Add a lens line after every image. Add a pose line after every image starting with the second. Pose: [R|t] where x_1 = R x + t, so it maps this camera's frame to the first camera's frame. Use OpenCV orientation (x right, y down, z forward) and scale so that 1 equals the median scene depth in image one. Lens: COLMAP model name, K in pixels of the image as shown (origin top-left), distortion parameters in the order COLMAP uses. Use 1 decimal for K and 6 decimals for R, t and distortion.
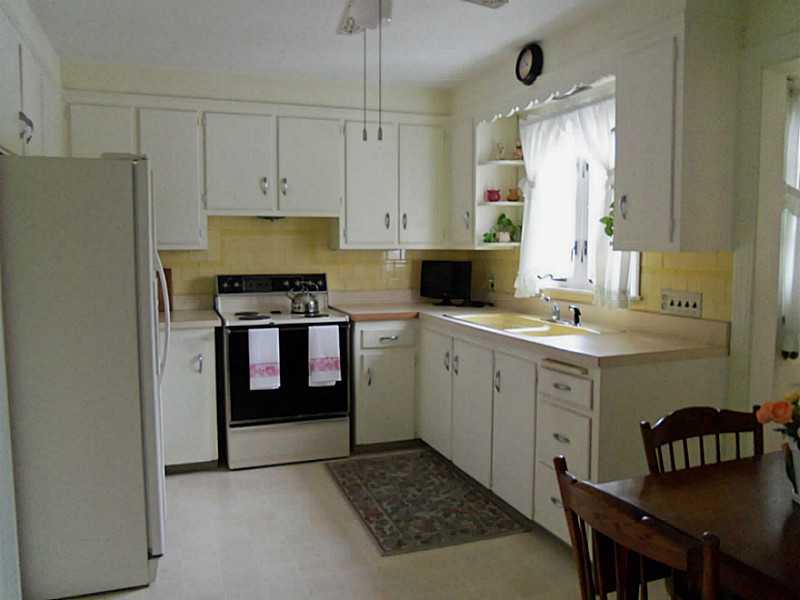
lens RADIAL K [[649.9, 0, 400.0], [0, 649.9, 300.0], [0, 0, 1]] dist [-0.038060, 0.001874]
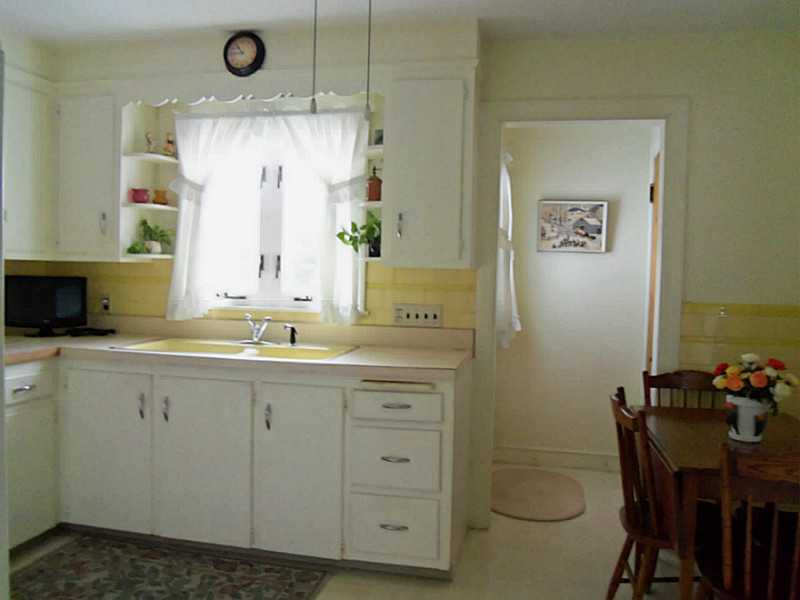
lens RADIAL K [[649.9, 0, 400.0], [0, 649.9, 300.0], [0, 0, 1]] dist [-0.038060, 0.001874]
pose [[0.548014, -0.025025, 0.836095, -0.386453], [0.046537, 0.998916, -0.000604, -0.016820], [-0.835174, 0.039240, 0.548584, 0.317504]]
